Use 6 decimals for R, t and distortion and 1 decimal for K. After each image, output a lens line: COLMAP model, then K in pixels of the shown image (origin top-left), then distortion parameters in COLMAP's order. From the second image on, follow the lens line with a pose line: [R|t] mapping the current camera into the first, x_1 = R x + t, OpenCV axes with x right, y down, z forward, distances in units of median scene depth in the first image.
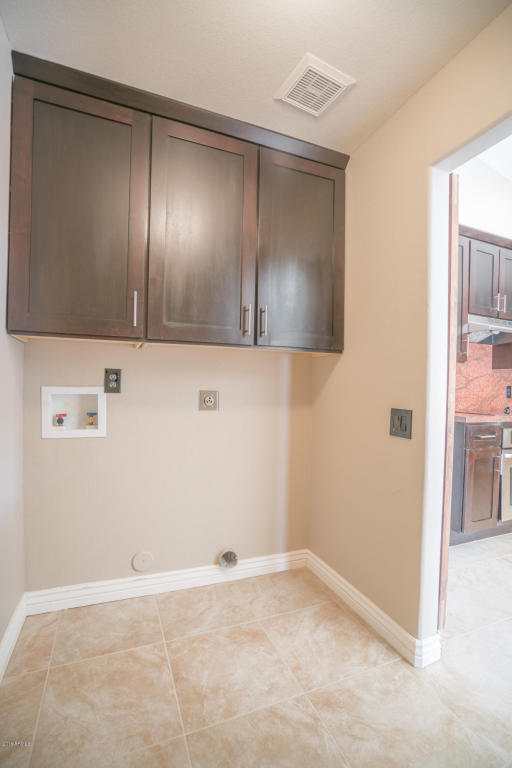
lens RADIAL K [[356.6, 0, 265.9], [0, 356.6, 393.2], [0, 0, 1]] dist [-0.040878, 0.014561]
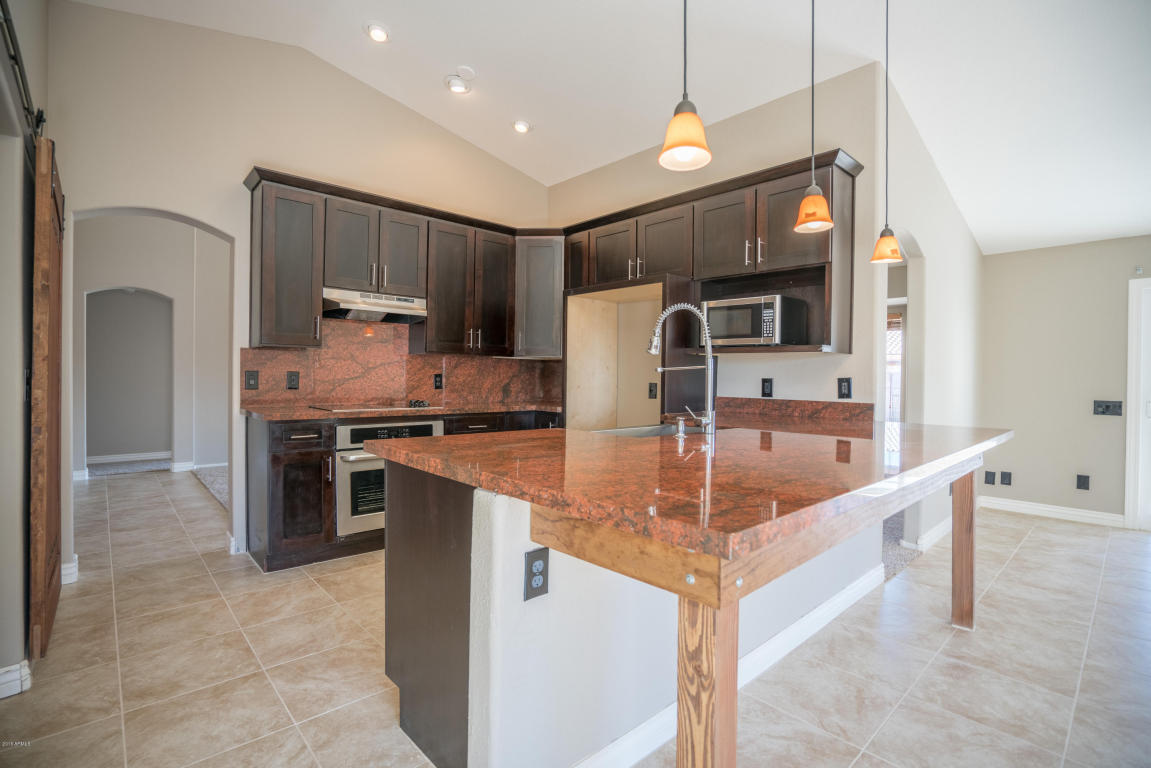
lens RADIAL K [[534.4, 0, 559.1], [0, 534.4, 381.5], [0, 0, 1]] dist [-0.040878, 0.014561]
pose [[0.951017, -0.014018, 0.308822, 0.674925], [0.015157, 0.999884, -0.001287, 0.002954], [-0.308768, 0.005905, 0.951119, -0.320439]]
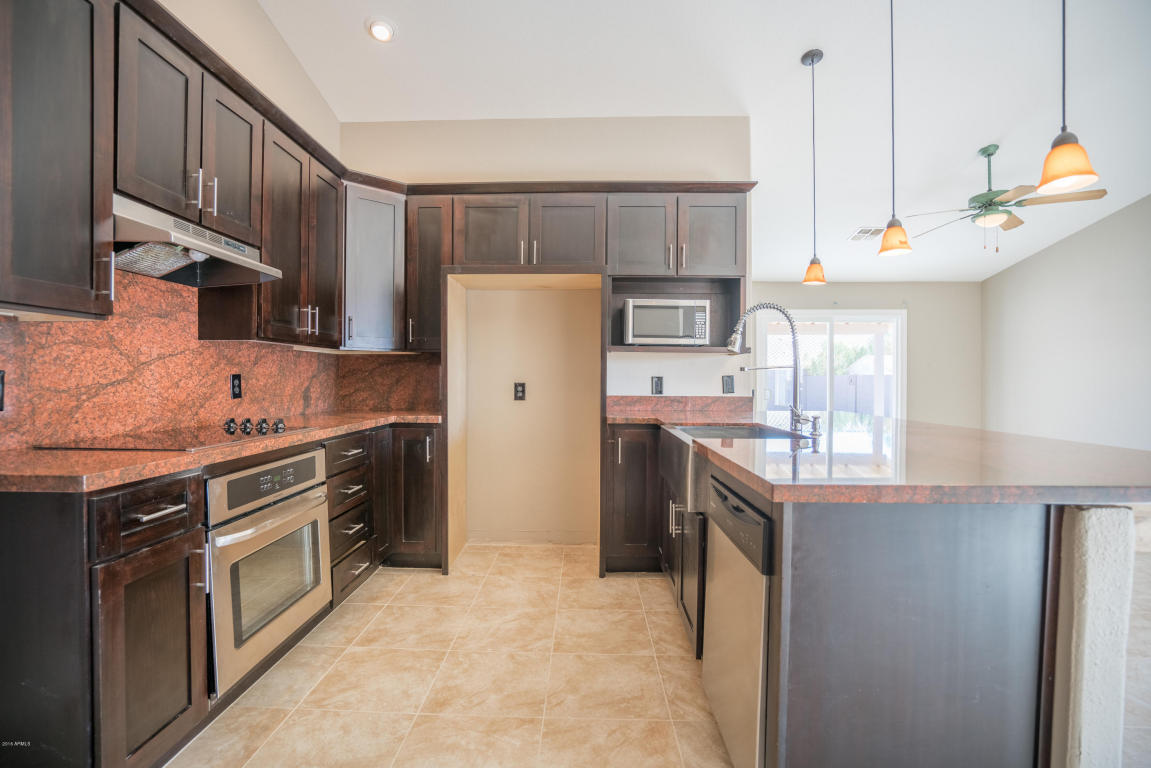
lens RADIAL K [[534.4, 0, 558.4], [0, 534.4, 381.1], [0, 0, 1]] dist [-0.040878, 0.014561]
pose [[0.444293, -0.027141, 0.895470, 0.258792], [0.023905, 0.999544, 0.018435, -0.016294], [-0.895563, 0.013215, 0.444739, 0.294306]]
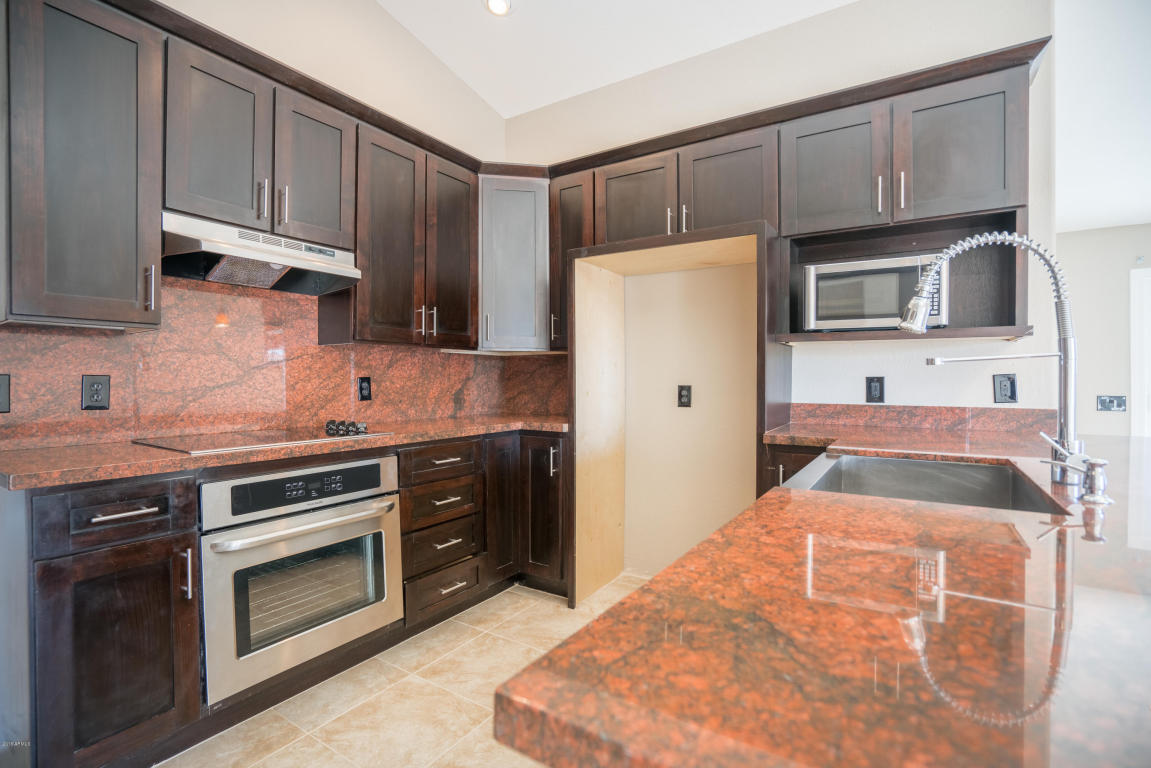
lens RADIAL K [[534.4, 0, 562.0], [0, 534.4, 381.7], [0, 0, 1]] dist [-0.040878, 0.014561]
pose [[0.839635, -0.026735, 0.542493, 0.597147], [0.030896, 0.999522, 0.001440, -0.007144], [-0.542272, 0.015552, 0.840059, 0.207759]]
